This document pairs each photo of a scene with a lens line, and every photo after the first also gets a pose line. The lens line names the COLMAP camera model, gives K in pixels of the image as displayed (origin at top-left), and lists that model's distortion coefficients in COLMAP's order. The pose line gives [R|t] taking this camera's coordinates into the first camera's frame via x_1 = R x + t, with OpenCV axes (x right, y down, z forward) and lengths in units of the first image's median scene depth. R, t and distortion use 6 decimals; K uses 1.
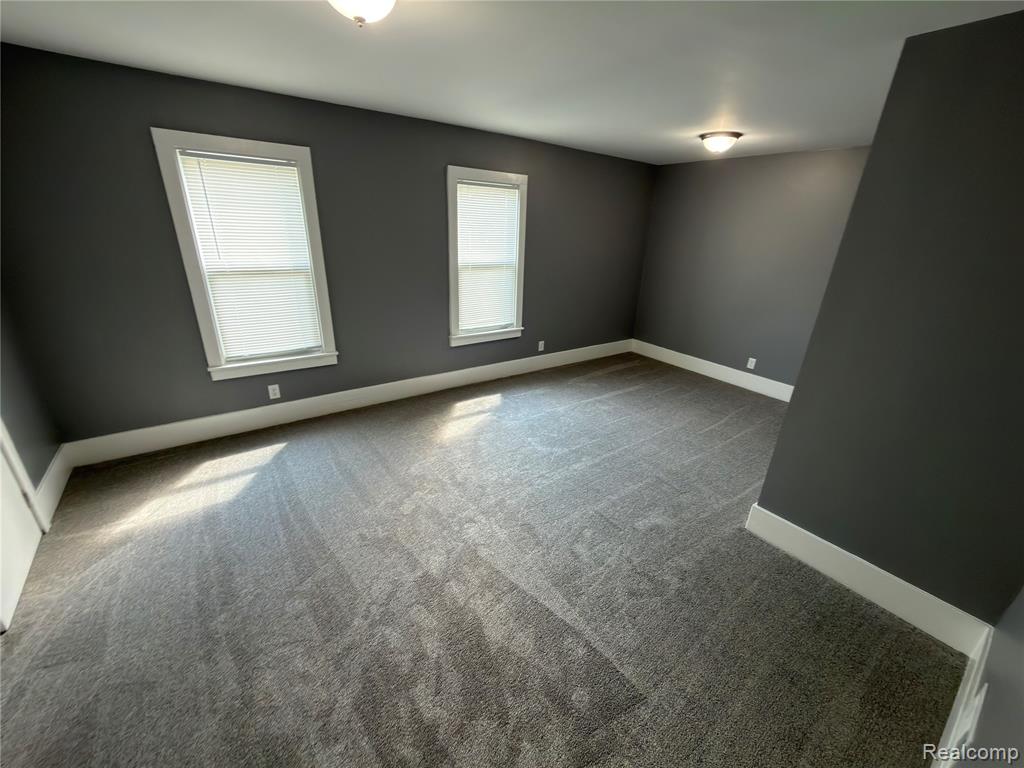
lens RADIAL K [[407.9, 0, 511.0], [0, 407.9, 384.3], [0, 0, 1]] dist [-0.000776, 0.000673]
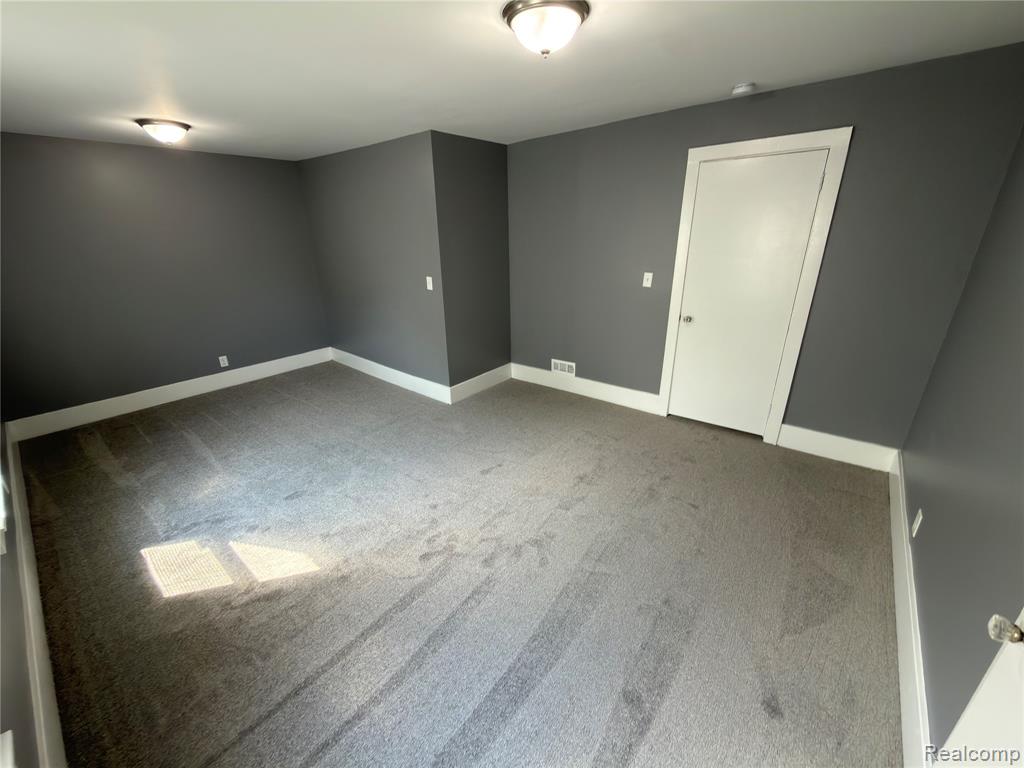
lens RADIAL K [[407.9, 0, 516.7], [0, 407.9, 388.2], [0, 0, 1]] dist [-0.000776, 0.000673]
pose [[-0.262162, -0.390398, 0.882531, -0.609907], [0.361505, 0.808195, 0.464903, -0.245345], [-0.894754, 0.440919, -0.070747, 0.559214]]
